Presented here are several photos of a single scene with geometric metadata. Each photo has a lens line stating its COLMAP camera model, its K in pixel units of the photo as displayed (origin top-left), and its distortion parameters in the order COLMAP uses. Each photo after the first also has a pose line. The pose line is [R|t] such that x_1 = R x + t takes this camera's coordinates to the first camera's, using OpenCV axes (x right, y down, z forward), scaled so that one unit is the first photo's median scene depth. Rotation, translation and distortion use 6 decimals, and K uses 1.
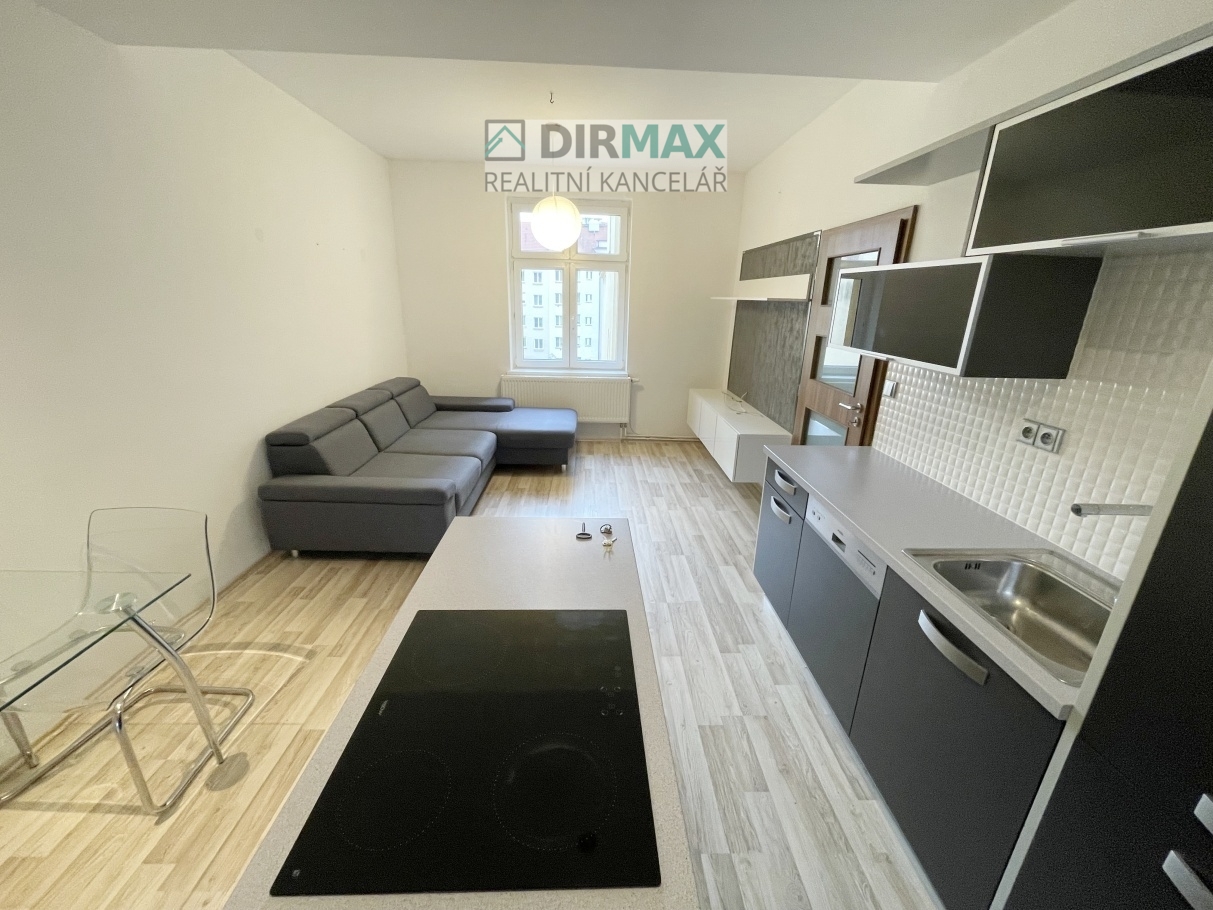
lens RADIAL K [[488.3, 0, 605.9], [0, 488.3, 452.6], [0, 0, 1]] dist [-0.003214, 0.000496]
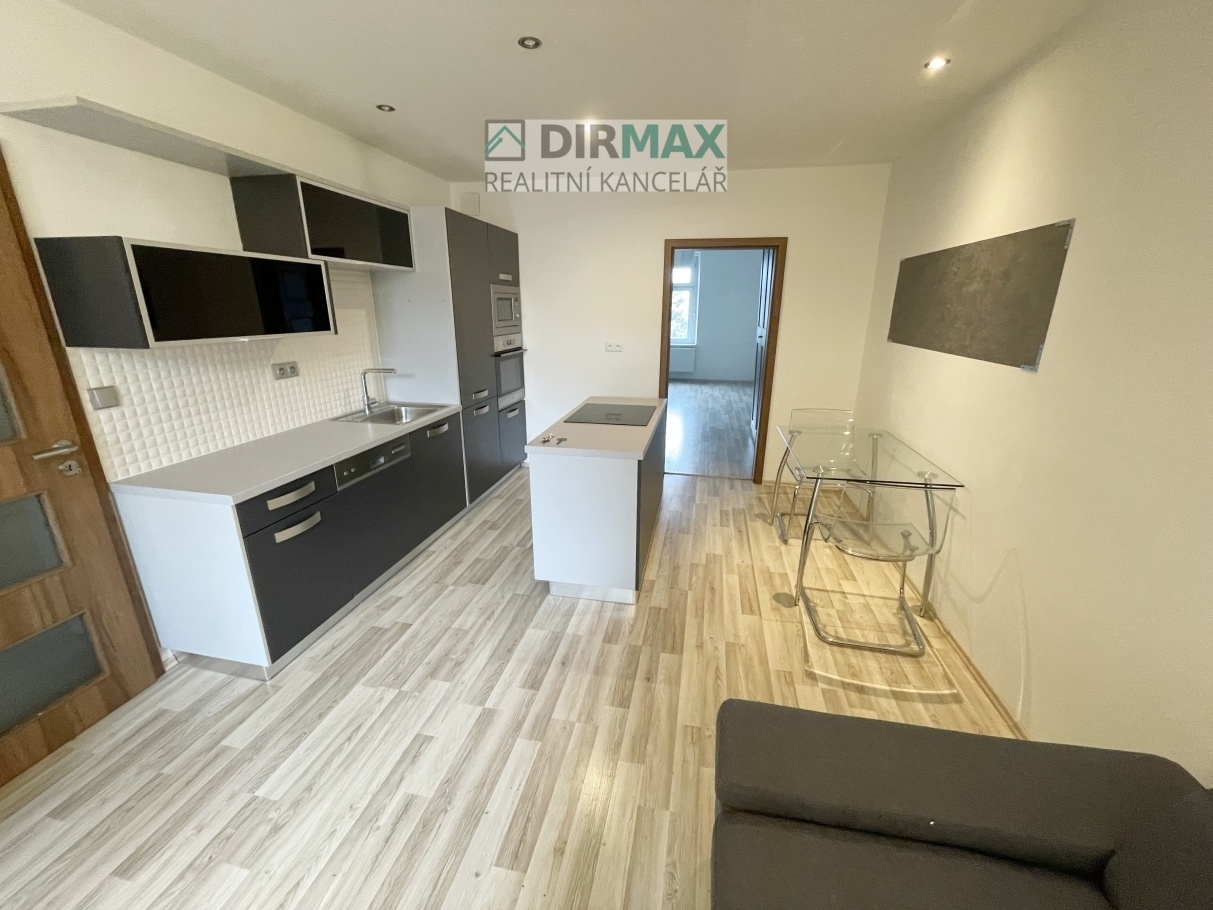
lens RADIAL K [[488.3, 0, 610.9], [0, 488.3, 452.0], [0, 0, 1]] dist [-0.003214, 0.000496]
pose [[-0.973849, -0.092788, 0.207385, -0.250715], [0.041786, 0.824080, 0.564930, -0.324941], [-0.223321, 0.558823, -0.798652, 1.048978]]
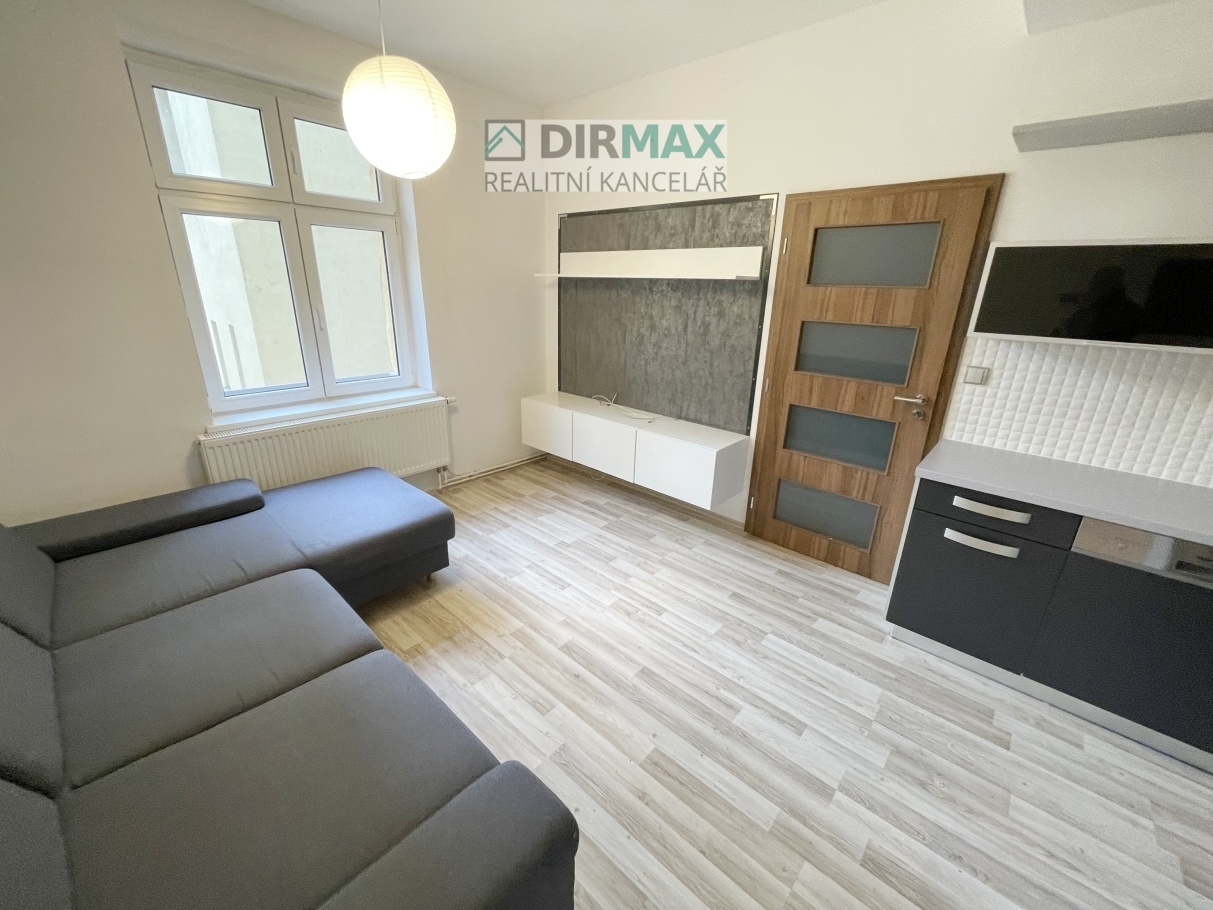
lens RADIAL K [[488.3, 0, 603.6], [0, 488.3, 453.9], [0, 0, 1]] dist [-0.003214, 0.000496]
pose [[0.693739, -0.248115, 0.676140, -0.410876], [0.215573, 0.967282, 0.133768, -0.188121], [-0.687208, 0.052957, 0.724528, 0.585660]]
